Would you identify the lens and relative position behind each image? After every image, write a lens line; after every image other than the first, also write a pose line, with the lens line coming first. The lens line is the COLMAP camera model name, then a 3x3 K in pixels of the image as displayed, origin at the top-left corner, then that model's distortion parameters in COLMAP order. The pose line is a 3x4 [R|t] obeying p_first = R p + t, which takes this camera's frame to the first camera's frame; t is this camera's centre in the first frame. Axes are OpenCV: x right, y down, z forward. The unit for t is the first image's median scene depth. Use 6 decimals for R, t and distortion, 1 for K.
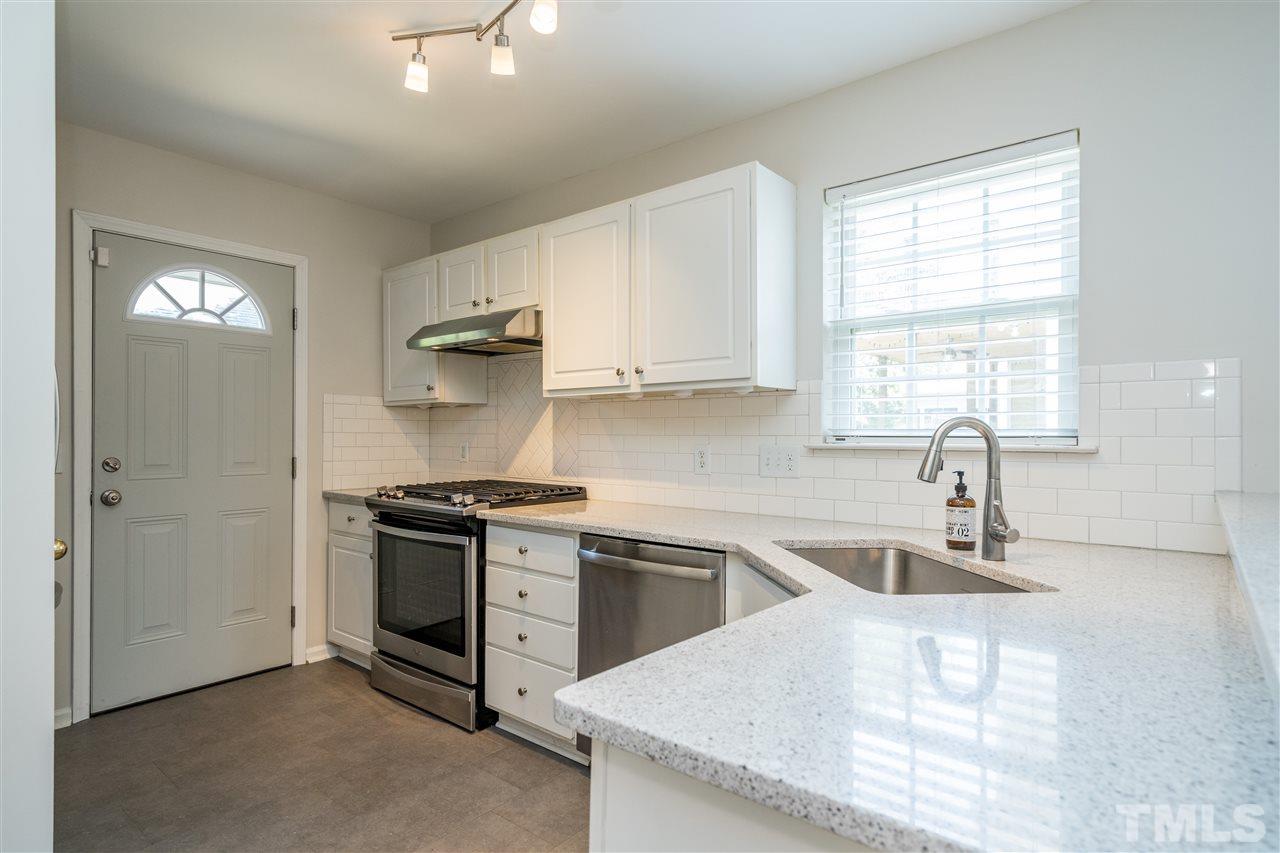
lens RADIAL K [[675.5, 0, 620.2], [0, 675.5, 426.4], [0, 0, 1]] dist [-0.016757, 0.004029]
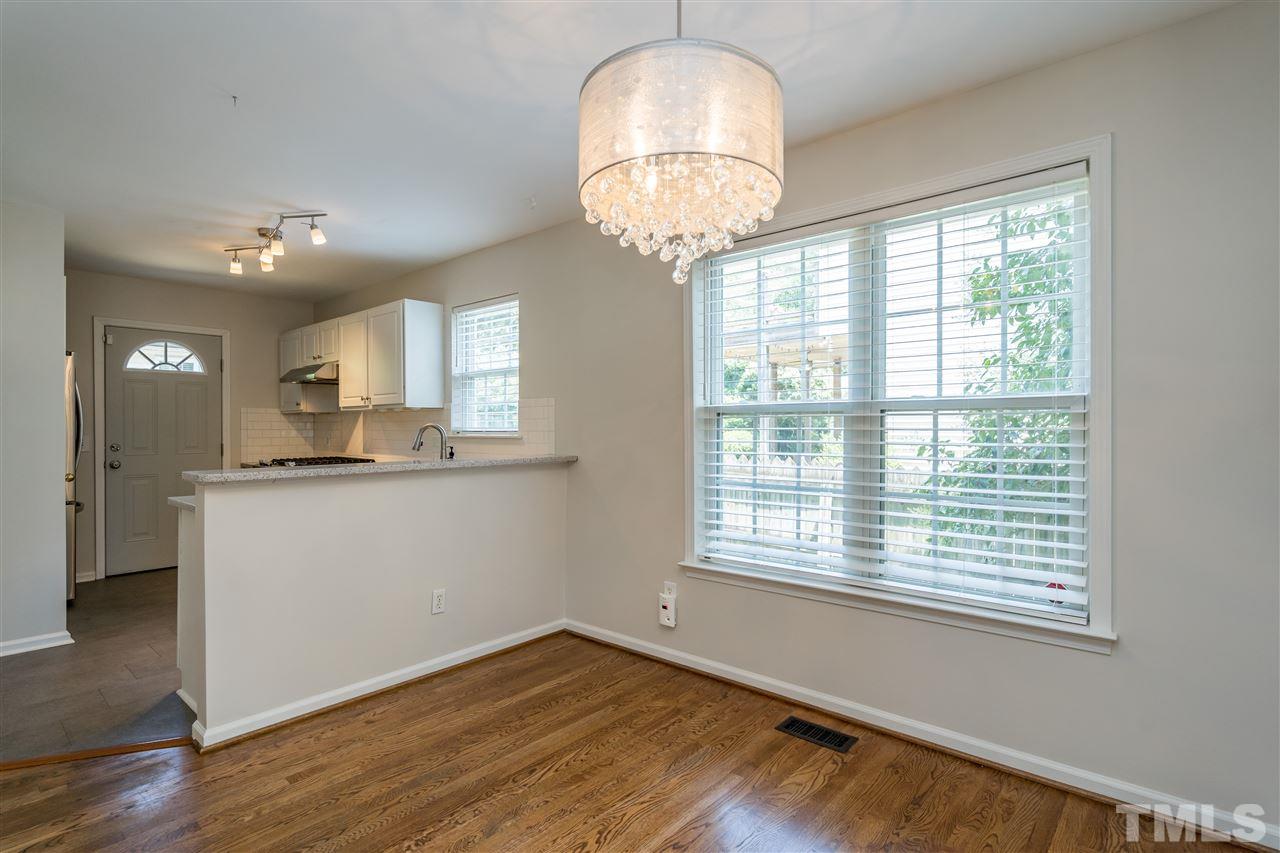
lens RADIAL K [[668.7, 0, 648.5], [0, 668.7, 425.6], [0, 0, 1]] dist [0.001054, -0.003725]
pose [[0.998800, -0.004097, -0.048794, 0.801389], [0.004588, 0.999940, 0.009950, -0.015915], [0.048750, -0.010162, 0.998759, -0.780080]]
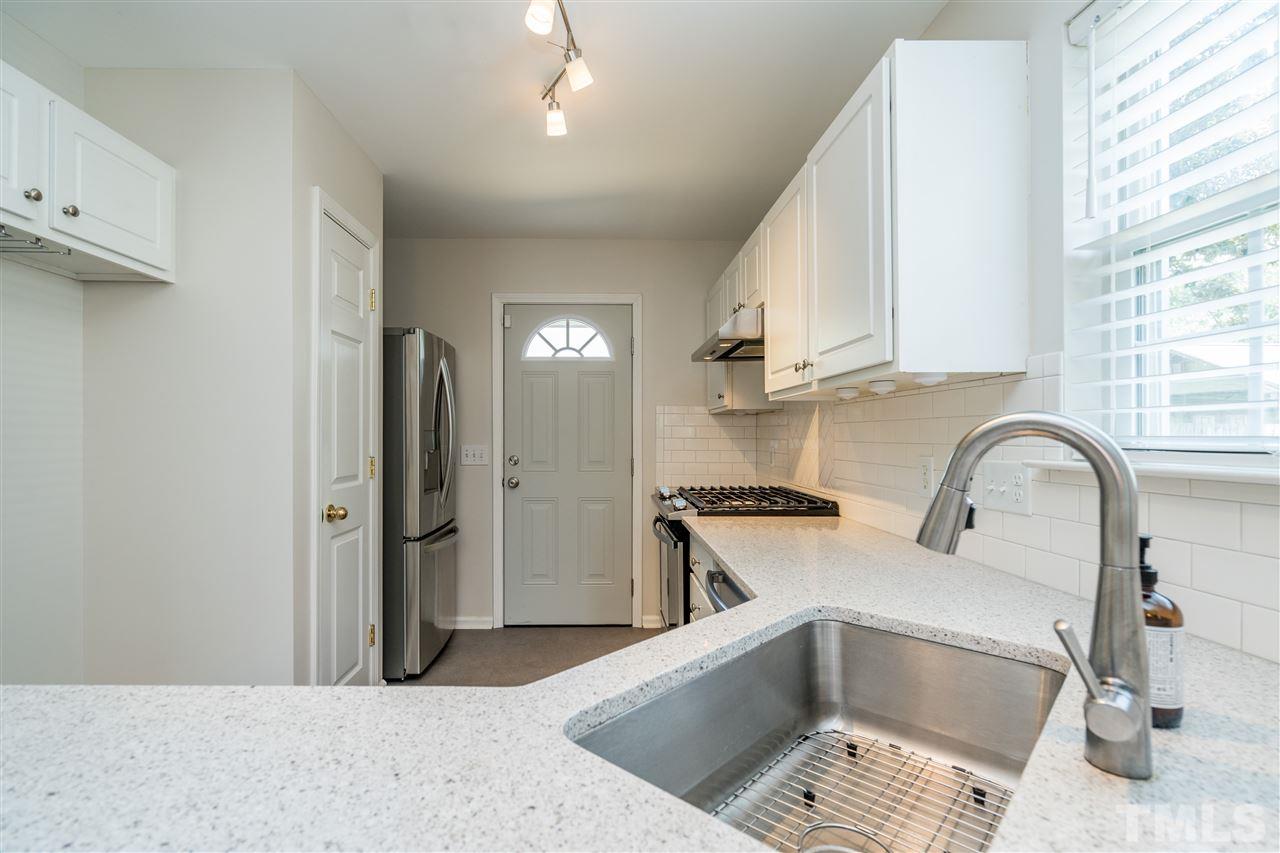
lens RADIAL K [[588.6, 0, 615.6], [0, 588.6, 434.7], [0, 0, 1]] dist [0.004188, 0.001131]
pose [[0.644819, -0.003304, -0.764328, 0.357664], [0.010779, 0.999931, 0.004771, -0.003059], [0.764259, -0.011315, 0.644810, 0.310445]]
